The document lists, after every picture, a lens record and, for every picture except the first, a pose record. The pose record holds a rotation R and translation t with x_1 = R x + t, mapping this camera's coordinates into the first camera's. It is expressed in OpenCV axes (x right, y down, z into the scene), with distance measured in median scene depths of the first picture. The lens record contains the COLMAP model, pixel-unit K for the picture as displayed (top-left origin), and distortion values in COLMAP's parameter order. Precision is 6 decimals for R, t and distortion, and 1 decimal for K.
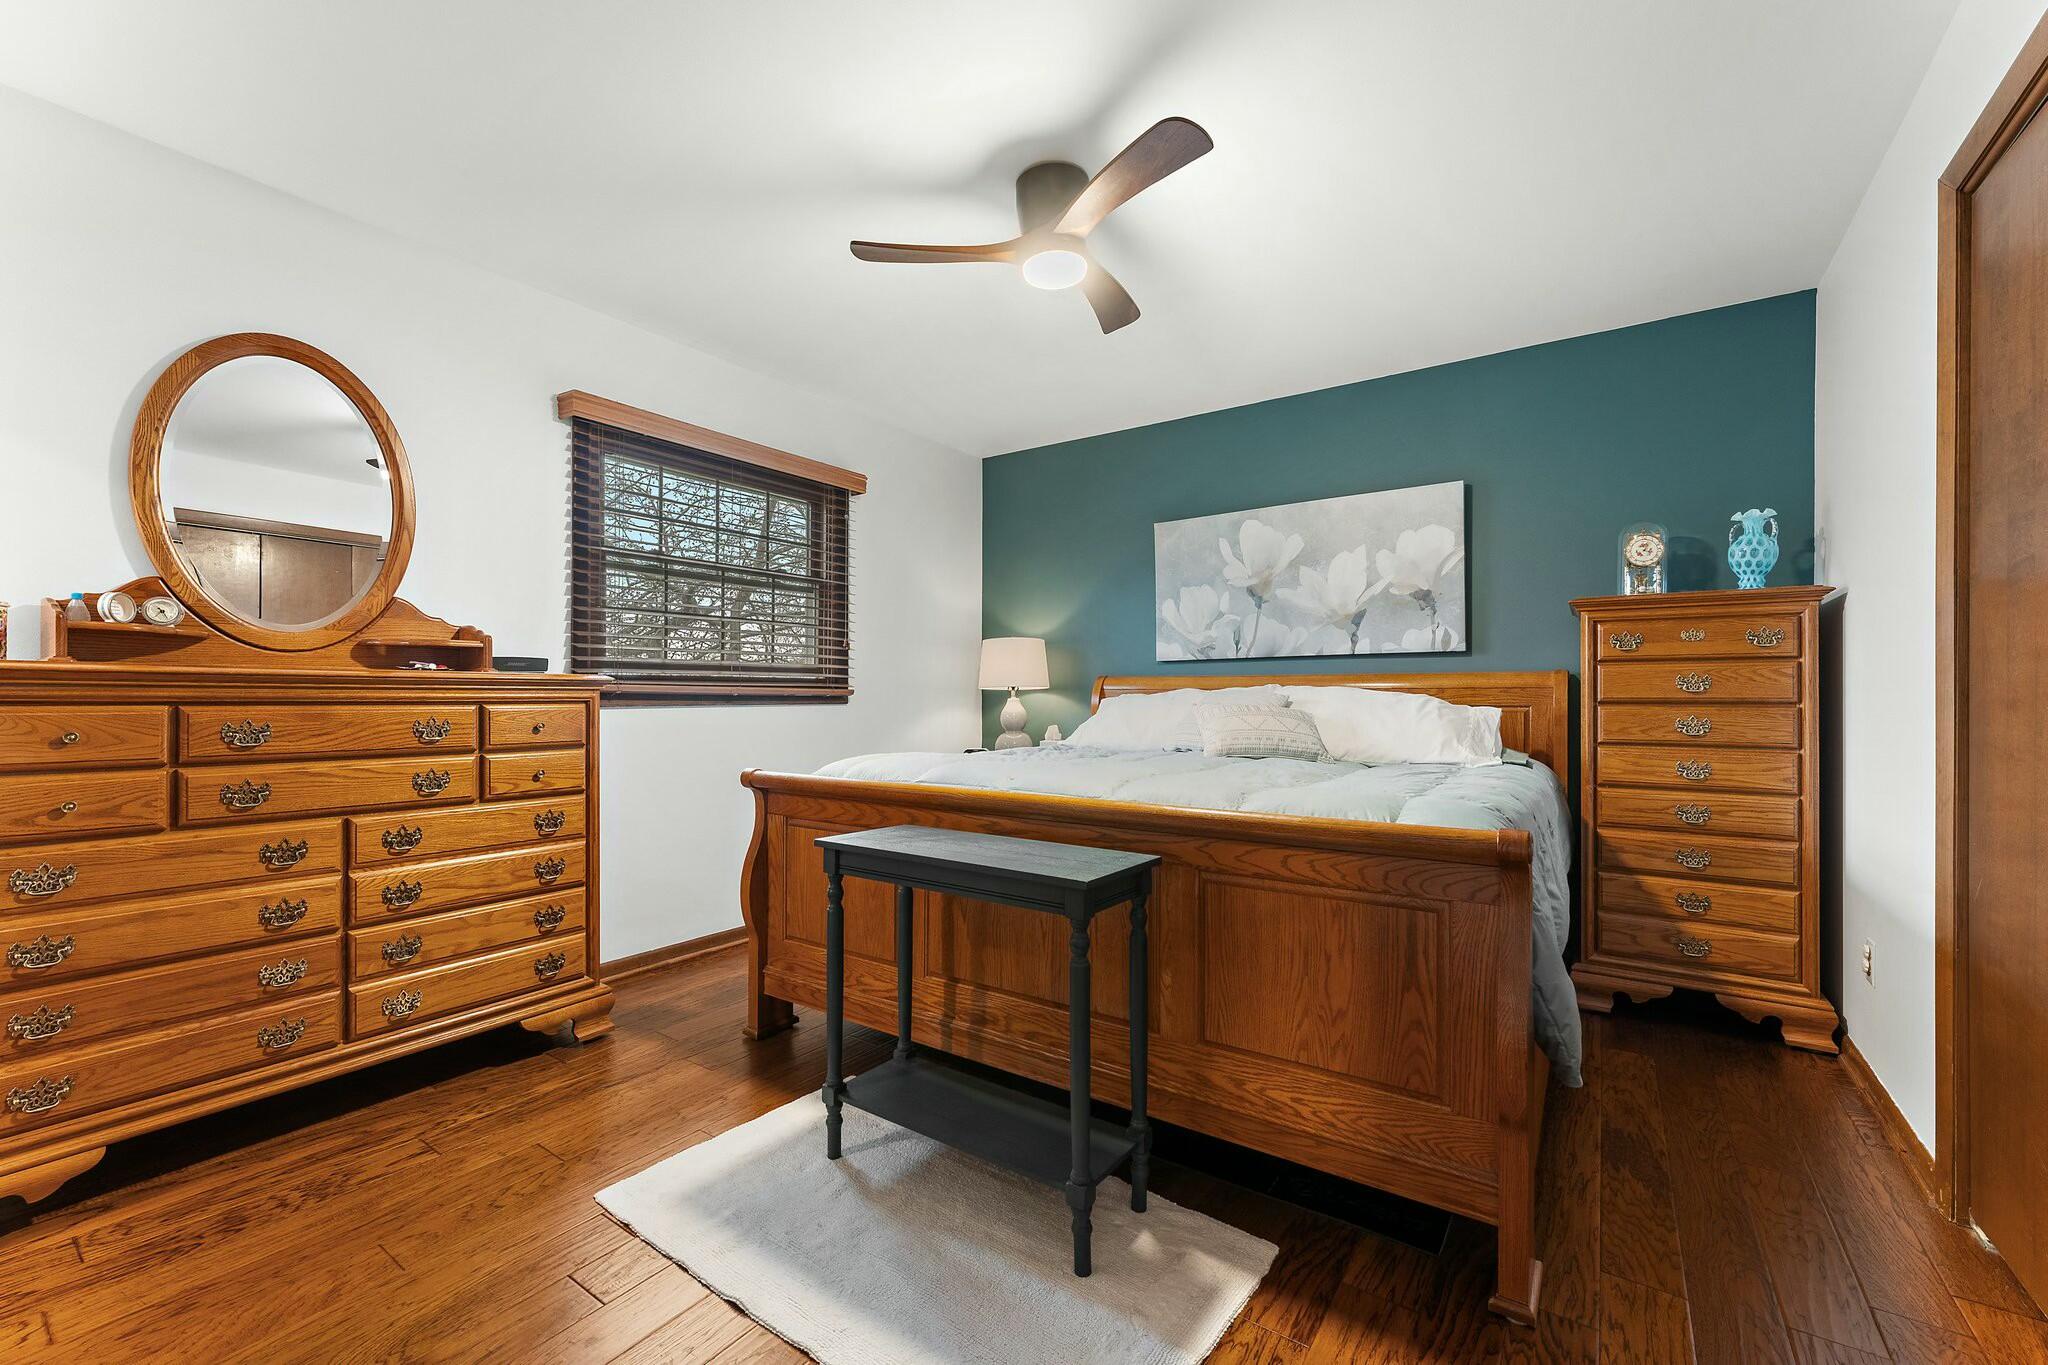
lens RADIAL K [[835.3, 0, 1020.2], [0, 835.3, 693.0], [0, 0, 1]] dist [0.000645, 0.001172]
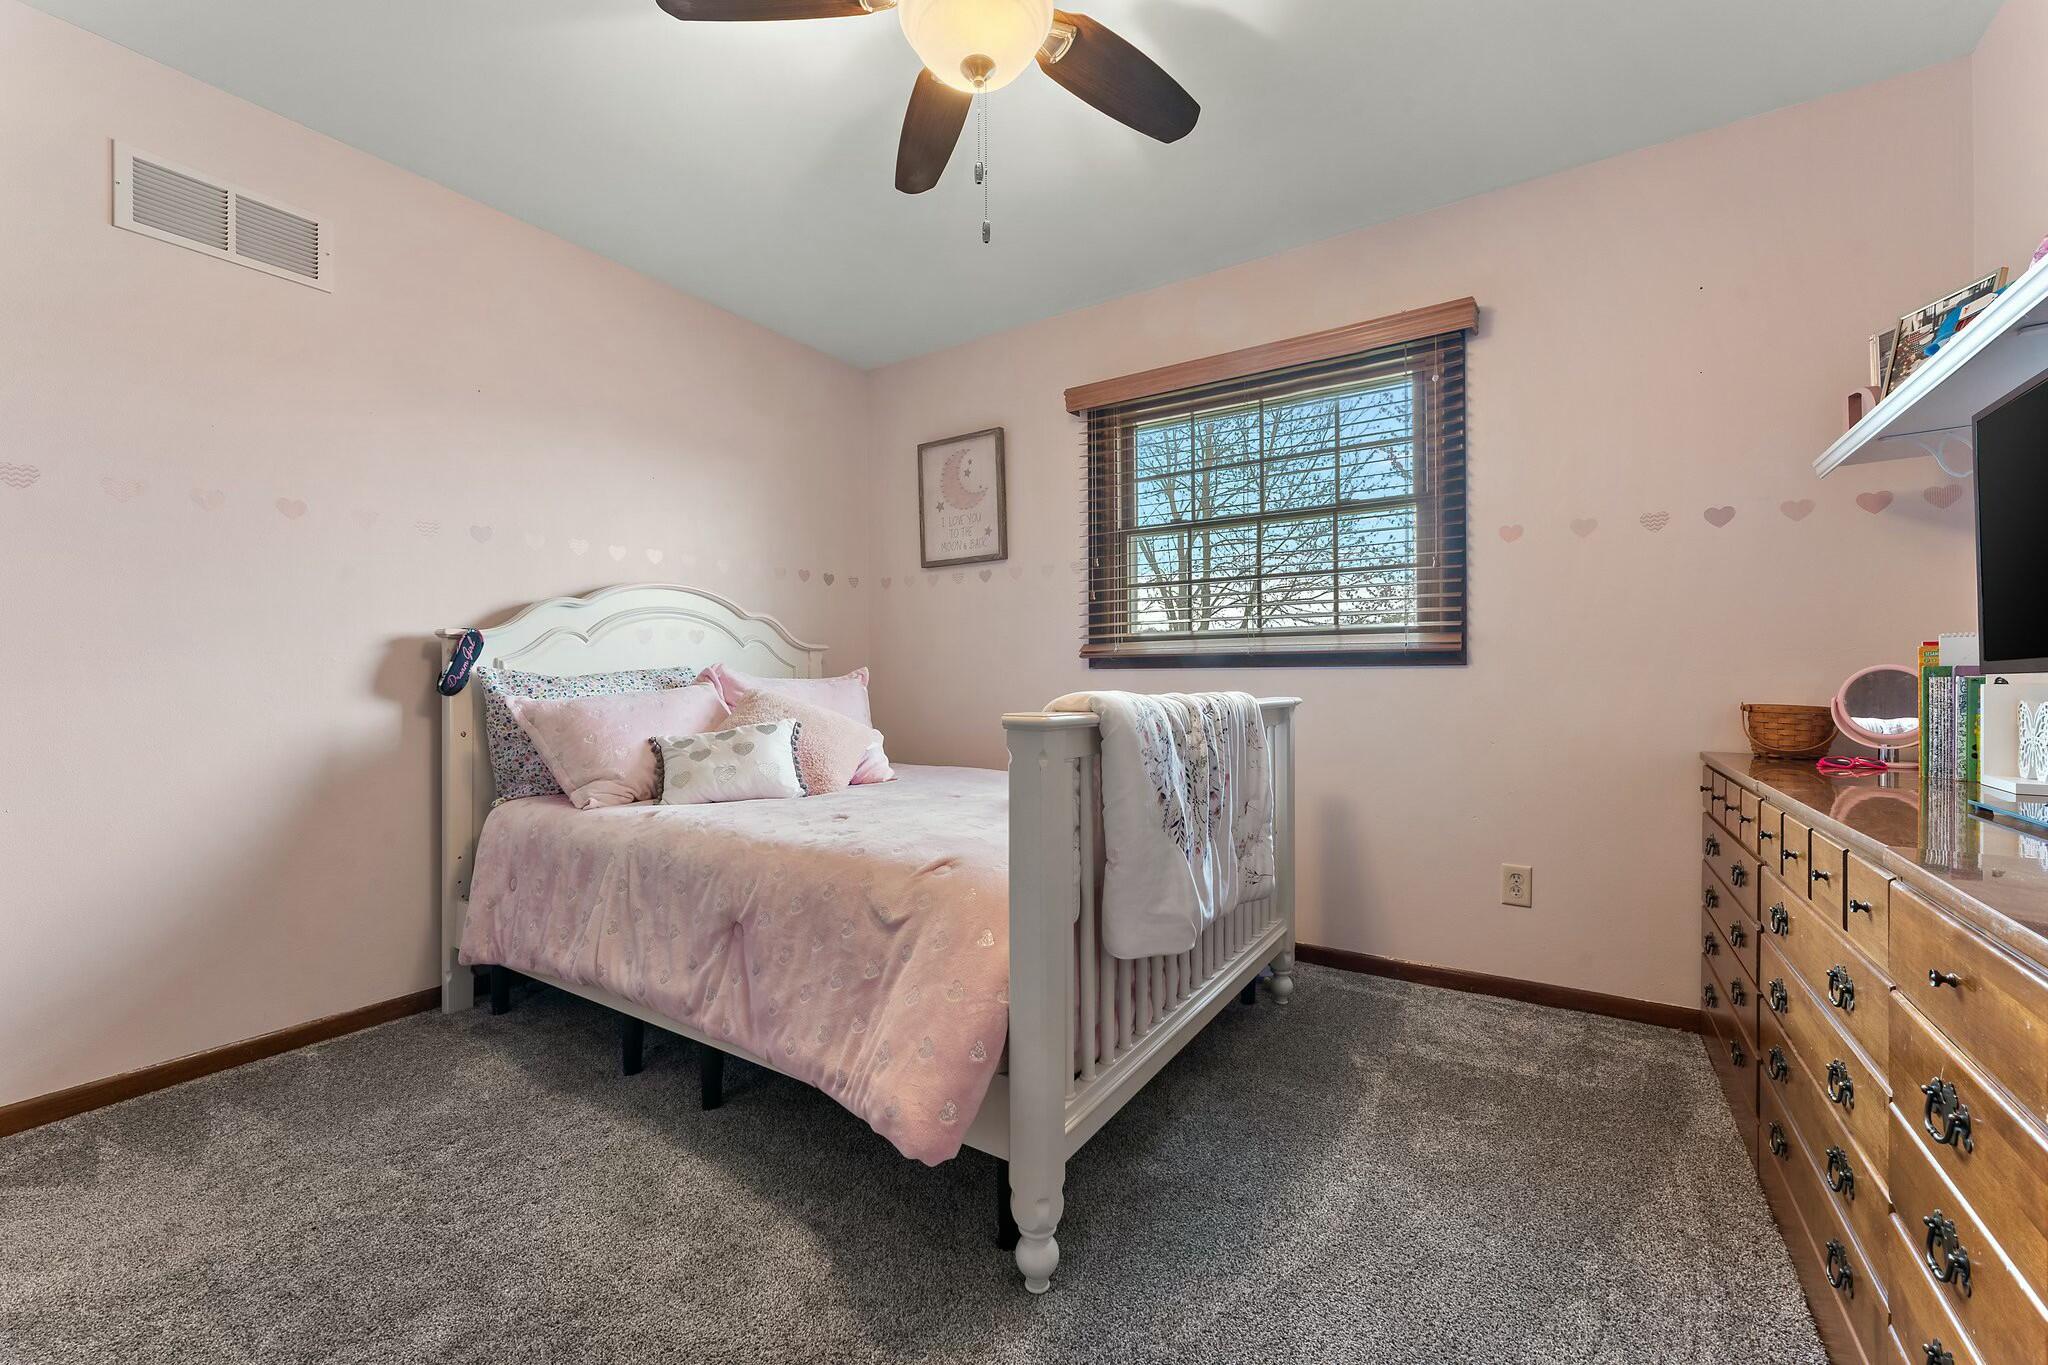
lens RADIAL K [[835.3, 0, 1021.6], [0, 835.3, 682.2], [0, 0, 1]] dist [0.000645, 0.001172]
pose [[0.043493, -0.000616, -0.999054, 0.229027], [0.010098, 0.999949, -0.000177, 0.005728], [0.999003, -0.010081, 0.043497, 0.387395]]
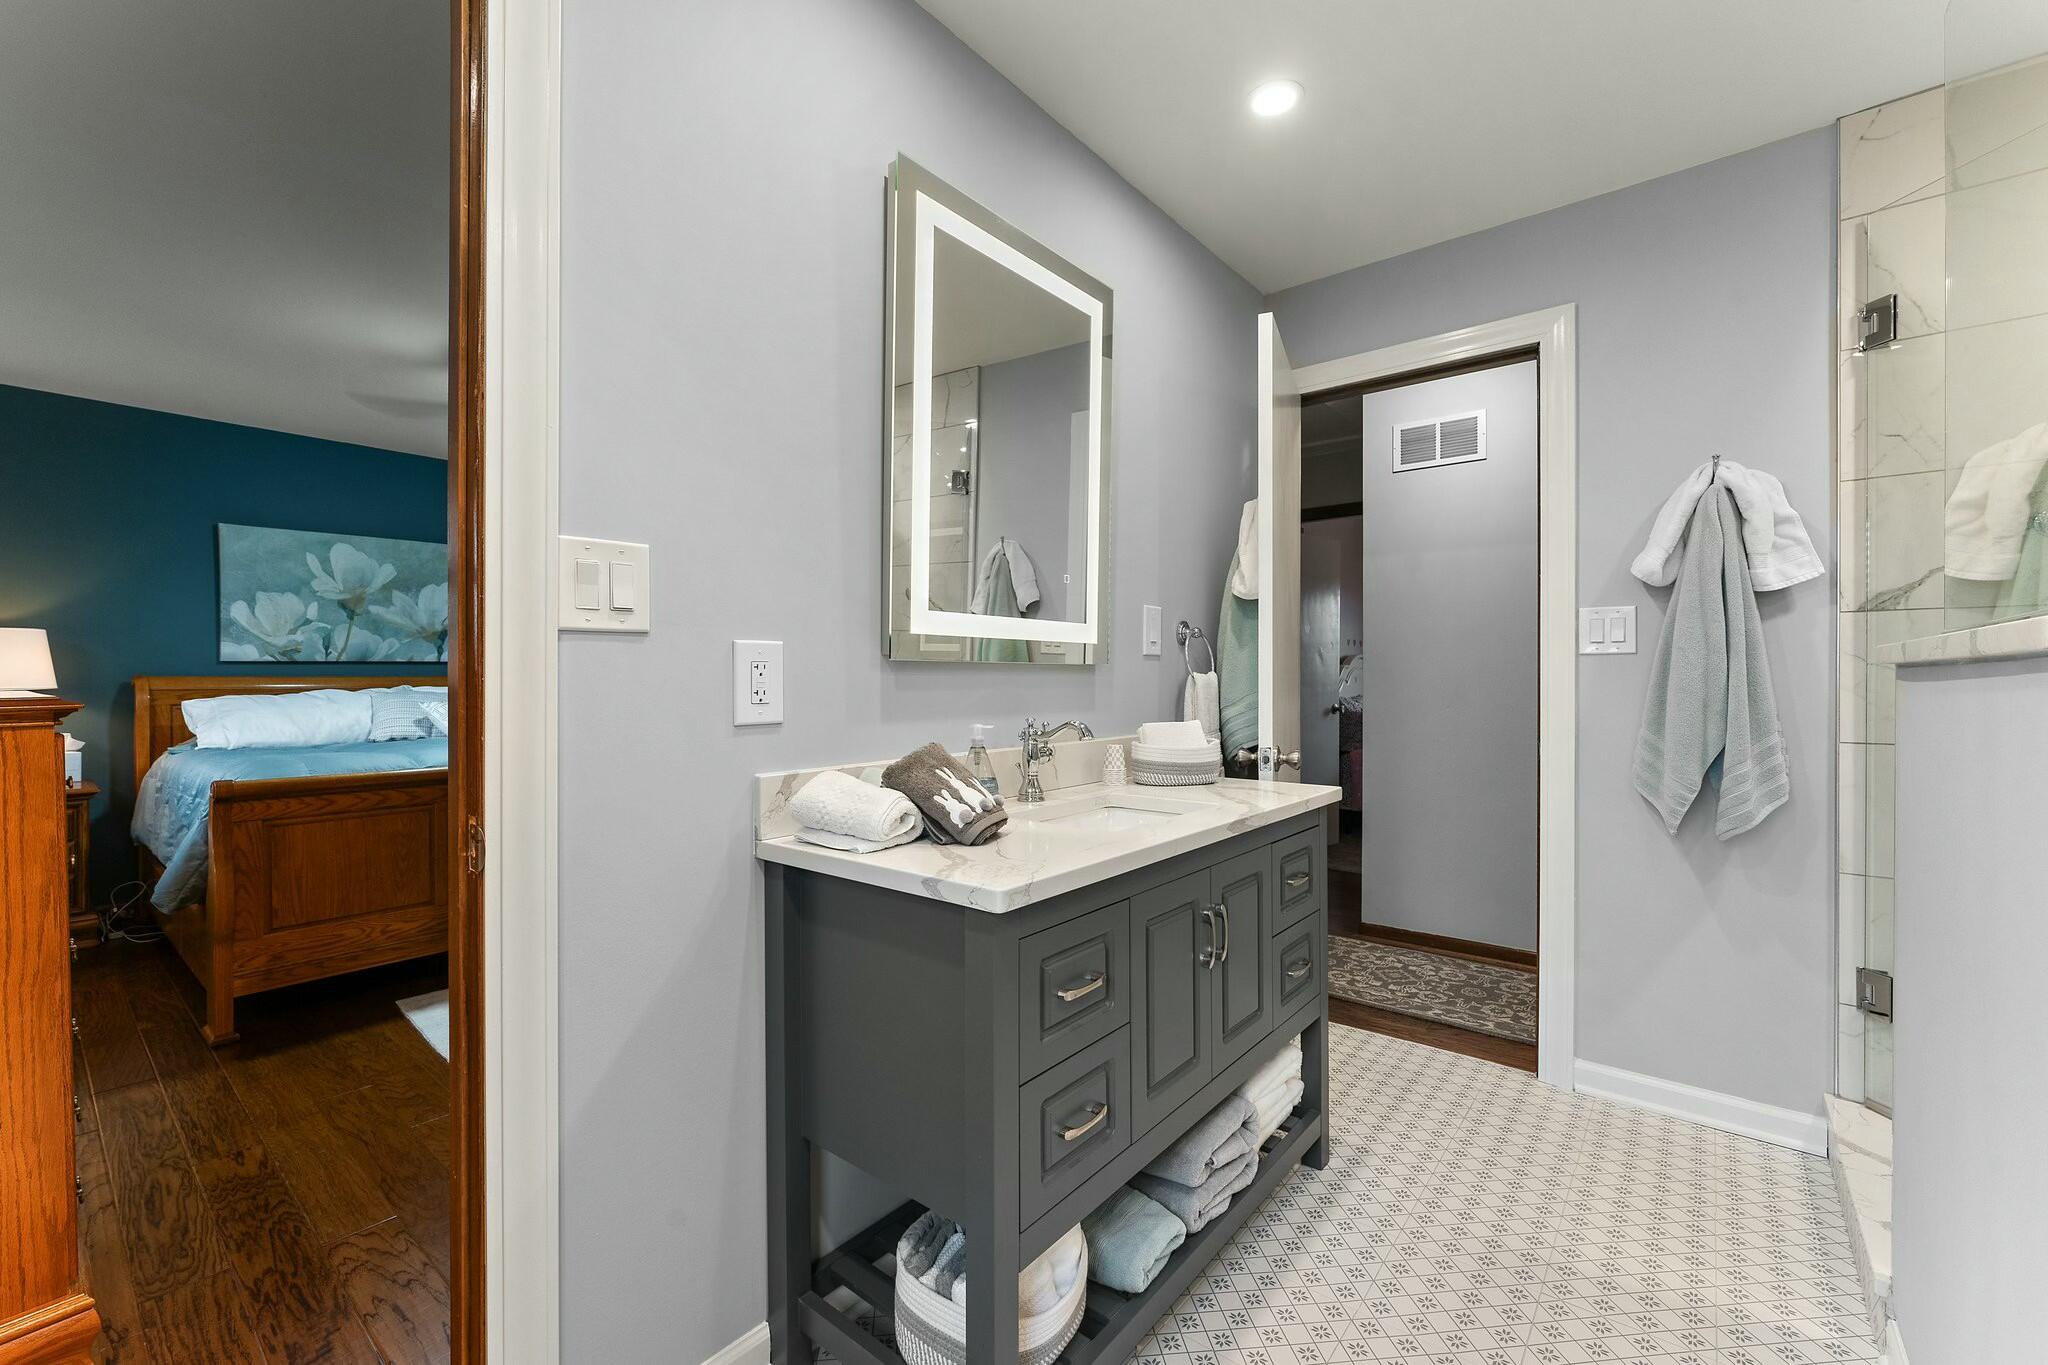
lens RADIAL K [[835.3, 0, 1023.2], [0, 835.3, 679.5], [0, 0, 1]] dist [0.000645, 0.001172]
pose [[0.064752, -0.004336, 0.997892, -0.831368], [-0.005321, 0.999975, 0.004690, -0.027565], [-0.997887, -0.005614, 0.064728, -0.024239]]
